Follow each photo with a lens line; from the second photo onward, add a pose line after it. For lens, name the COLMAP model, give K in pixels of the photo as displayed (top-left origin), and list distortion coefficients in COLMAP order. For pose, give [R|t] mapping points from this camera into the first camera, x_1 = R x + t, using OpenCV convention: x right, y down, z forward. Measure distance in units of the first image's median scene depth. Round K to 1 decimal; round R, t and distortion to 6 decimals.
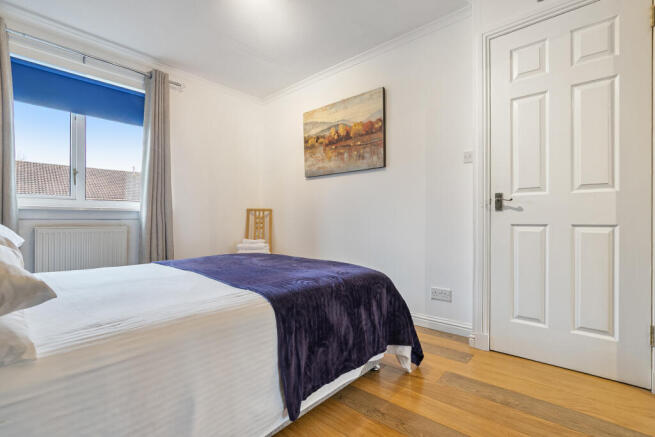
lens RADIAL K [[307.3, 0, 328.1], [0, 307.3, 222.4], [0, 0, 1]] dist [-0.012038, 0.000817]
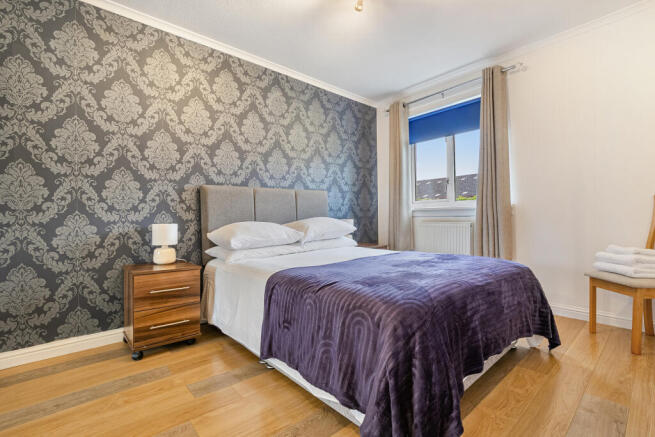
lens RADIAL K [[307.3, 0, 328.1], [0, 307.3, 222.4], [0, 0, 1]] dist [-0.012038, 0.000817]
pose [[-0.118396, 0.012757, -0.992885, 0.519486], [0.006619, 0.999905, 0.012058, -0.007491], [0.992944, -0.005145, -0.118469, 0.607295]]
